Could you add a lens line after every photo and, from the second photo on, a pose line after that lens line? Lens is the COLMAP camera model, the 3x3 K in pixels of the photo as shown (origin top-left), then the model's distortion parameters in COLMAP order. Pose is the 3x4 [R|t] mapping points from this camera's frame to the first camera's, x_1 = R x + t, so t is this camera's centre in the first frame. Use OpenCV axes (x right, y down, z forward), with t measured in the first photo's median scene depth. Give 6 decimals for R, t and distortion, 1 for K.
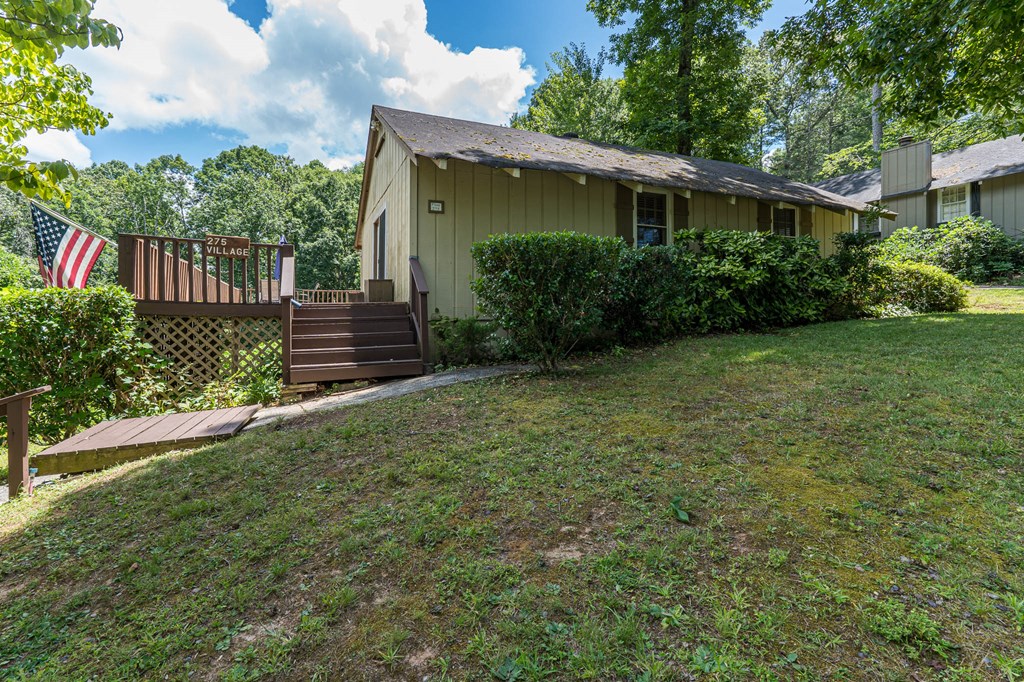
lens RADIAL K [[473.6, 0, 506.3], [0, 473.6, 318.4], [0, 0, 1]] dist [-0.003604, 0.001576]
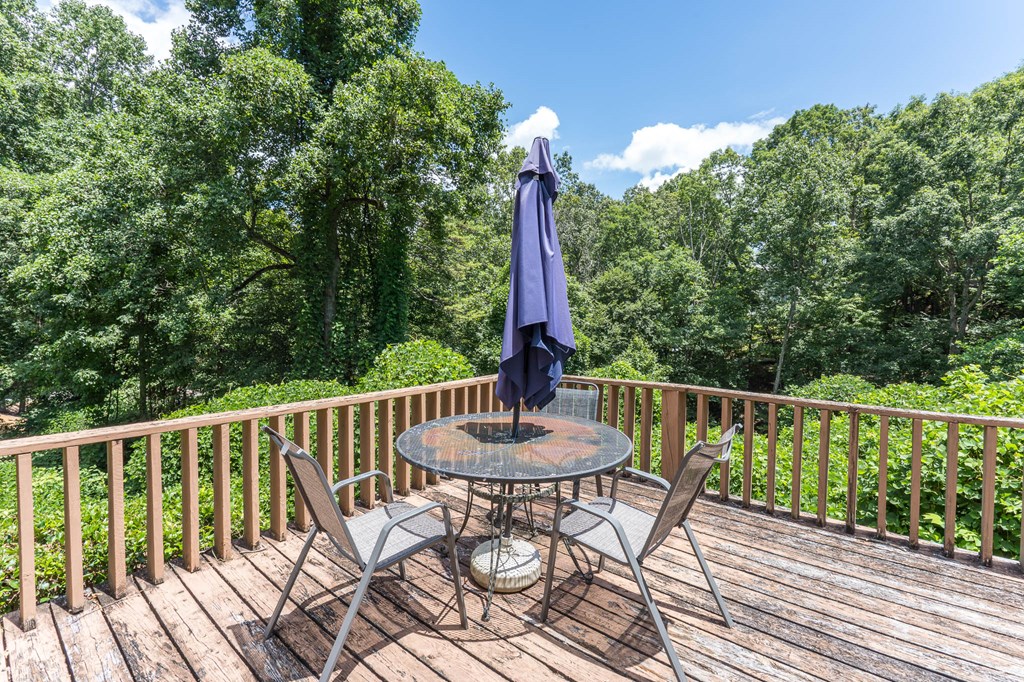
lens RADIAL K [[473.6, 0, 504.4], [0, 473.6, 335.1], [0, 0, 1]] dist [-0.003604, 0.001576]
pose [[0.461079, 0.043632, -0.886286, -0.082883], [-0.006252, 0.998925, 0.045925, -0.026869], [0.887337, -0.015634, 0.460856, 0.233291]]
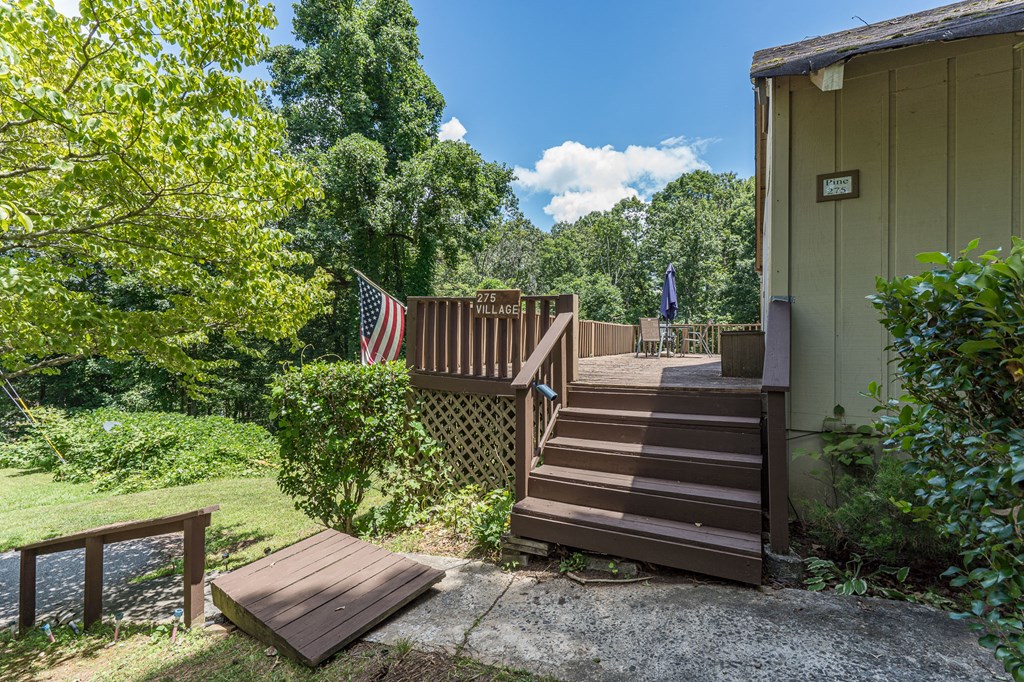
lens RADIAL K [[473.6, 0, 511.1], [0, 473.6, 333.4], [0, 0, 1]] dist [-0.003604, 0.001576]
pose [[0.636004, 0.004218, -0.771674, 0.000826], [-0.008500, 0.999963, -0.001539, -0.011276], [0.771639, 0.007538, 0.636016, 0.058802]]
